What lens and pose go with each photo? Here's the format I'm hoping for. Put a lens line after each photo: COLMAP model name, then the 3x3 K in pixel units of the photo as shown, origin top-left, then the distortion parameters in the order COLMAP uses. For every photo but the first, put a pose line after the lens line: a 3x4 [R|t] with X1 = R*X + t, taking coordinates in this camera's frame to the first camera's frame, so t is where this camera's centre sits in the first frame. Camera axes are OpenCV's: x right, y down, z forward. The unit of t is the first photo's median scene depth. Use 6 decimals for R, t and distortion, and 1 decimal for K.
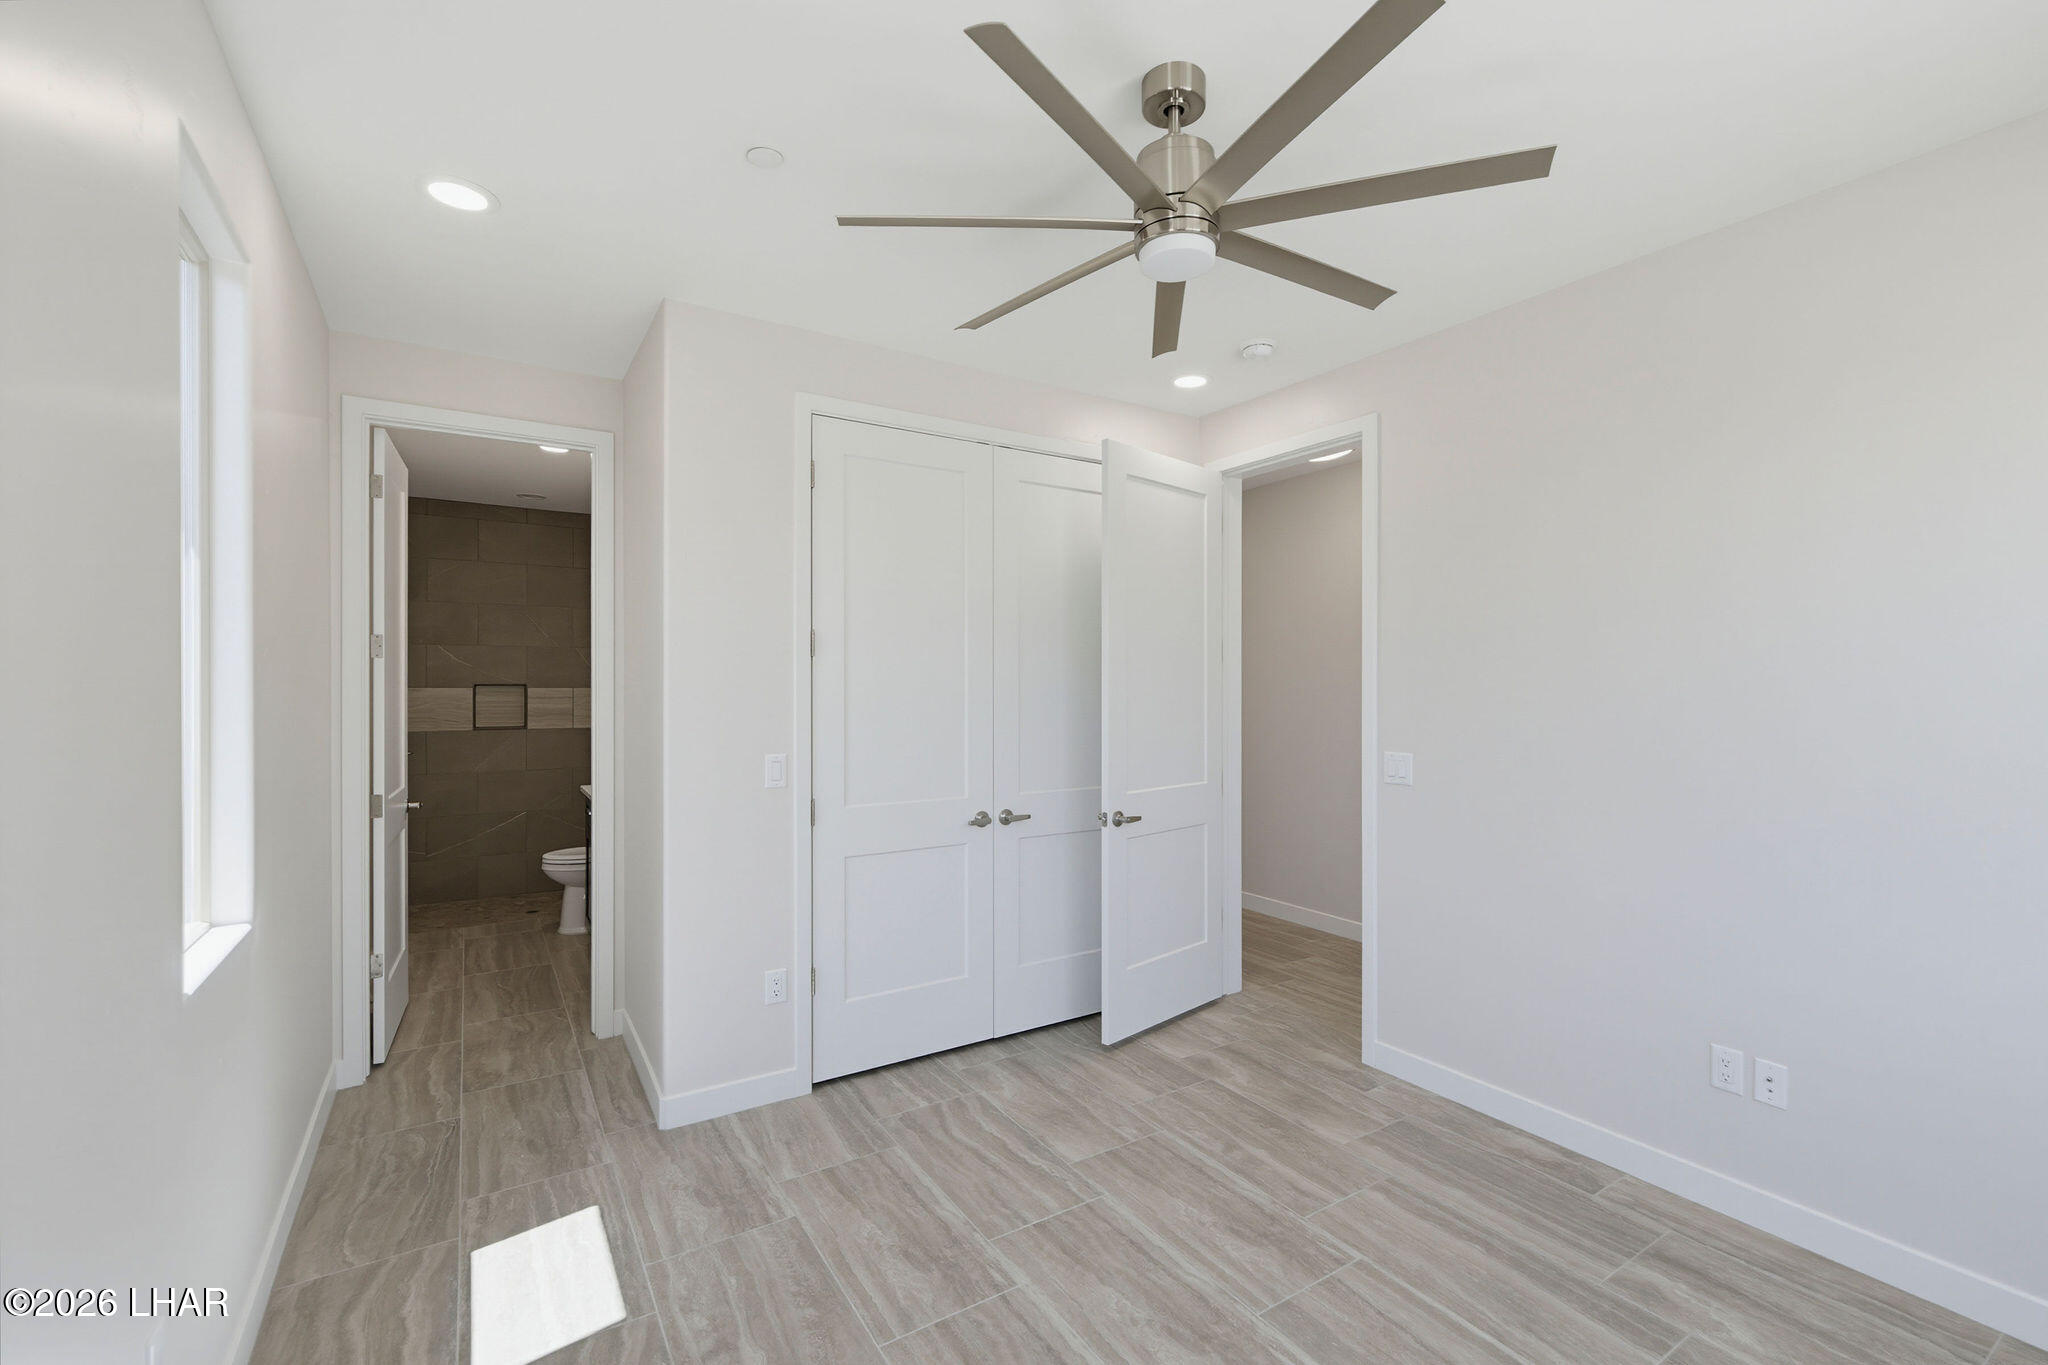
lens RADIAL K [[880.2, 0, 1028.6], [0, 880.2, 683.9], [0, 0, 1]] dist [0.003598, -0.000256]
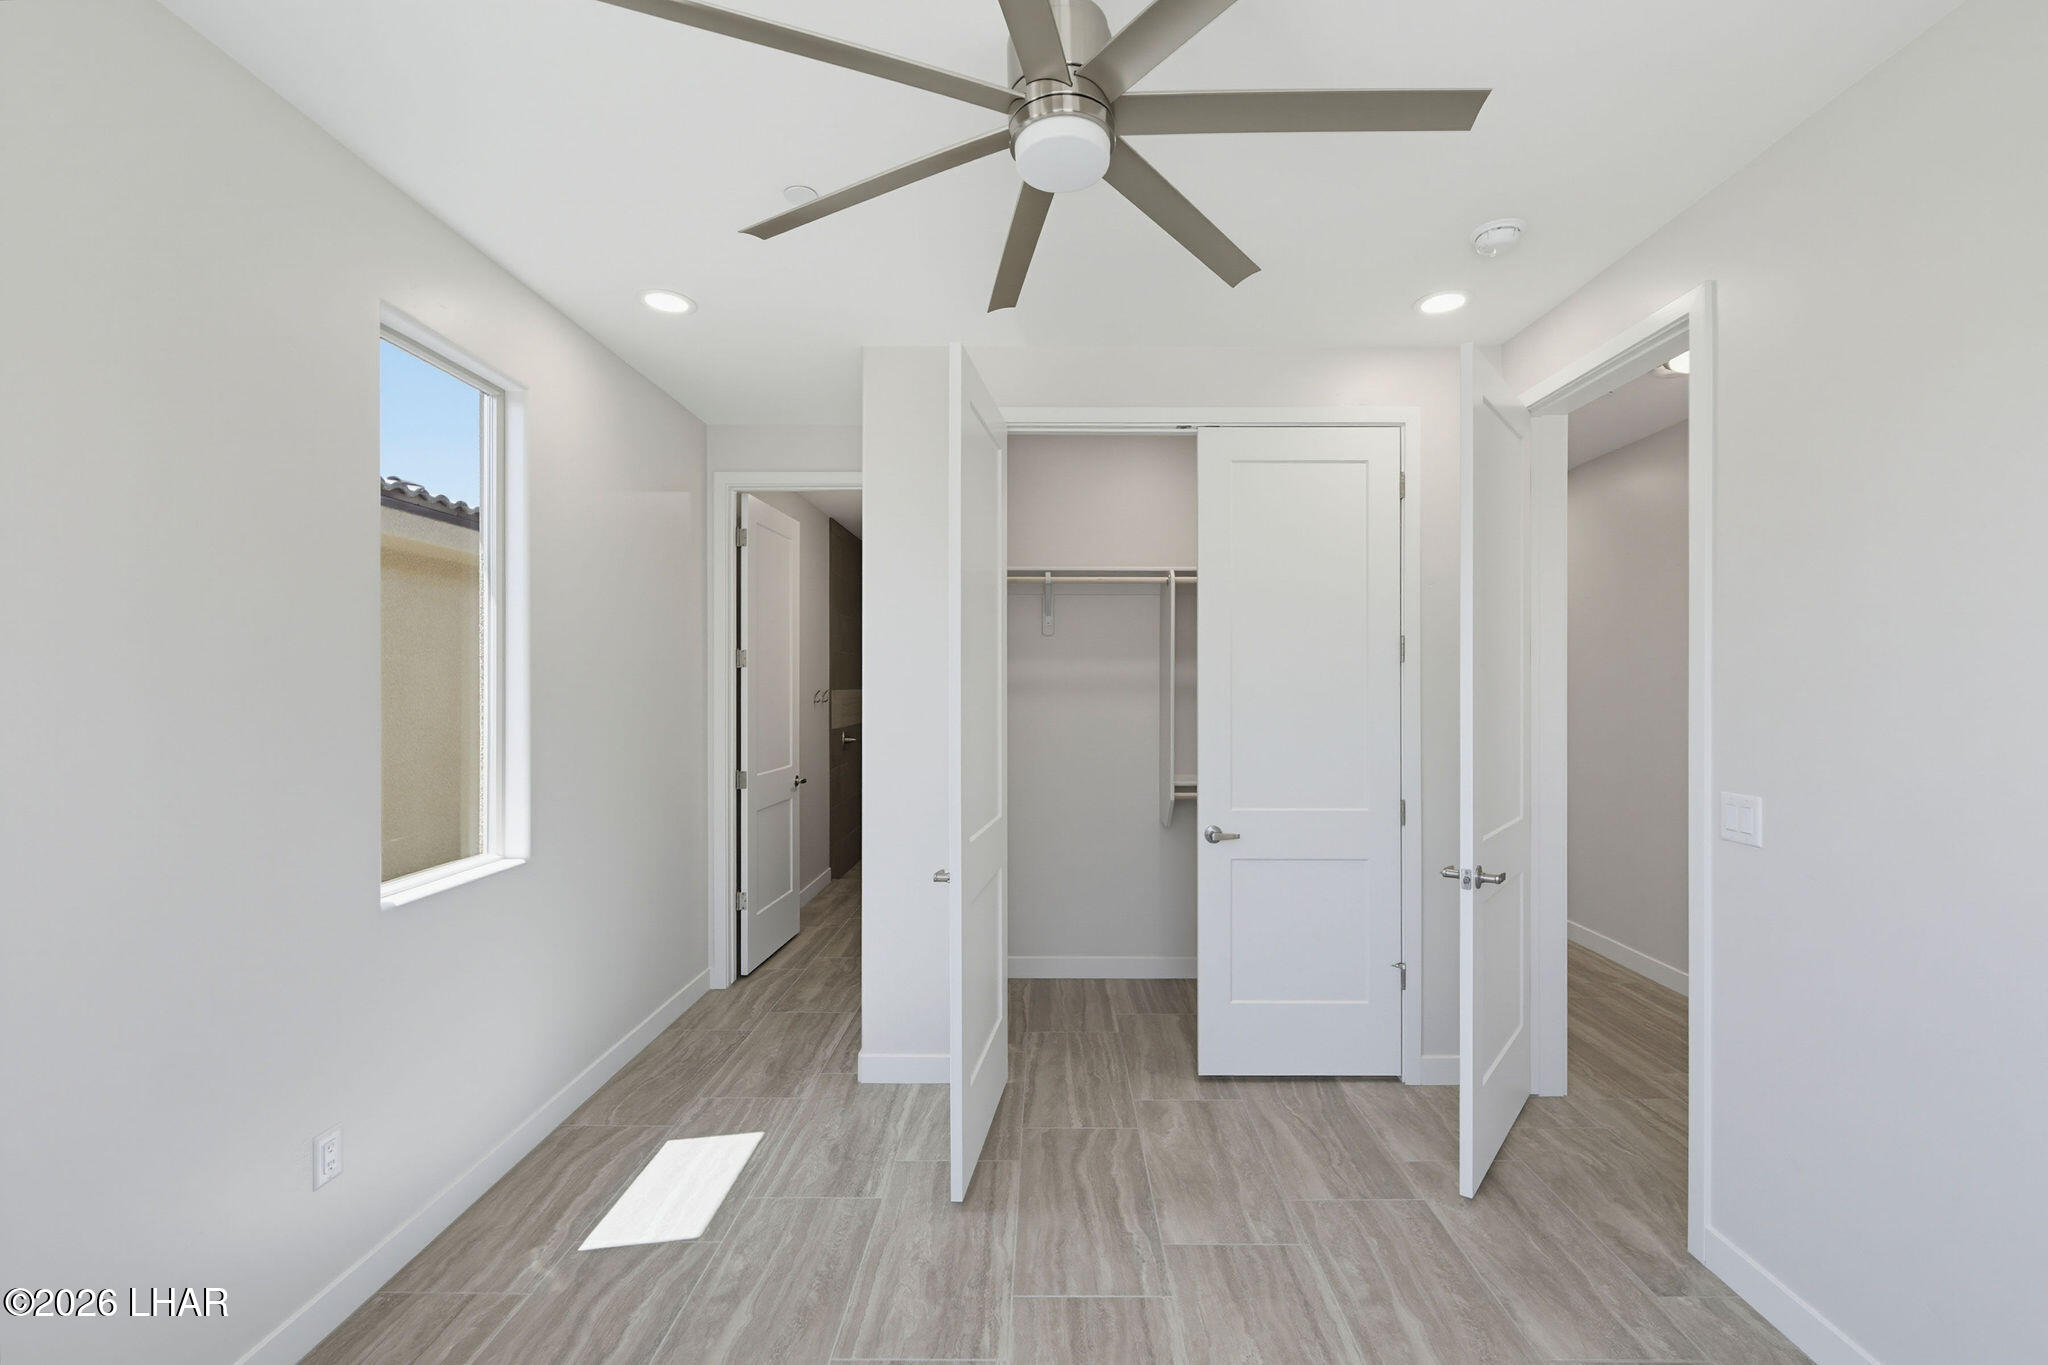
lens RADIAL K [[828.7, 0, 1028.6], [0, 828.7, 683.7], [0, 0, 1]] dist [0.002562, -0.000350]
pose [[0.840895, -0.001549, -0.541196, 0.364129], [-0.000163, 0.999995, -0.003115, -0.001846], [0.541198, 0.002708, 0.840891, 0.235042]]
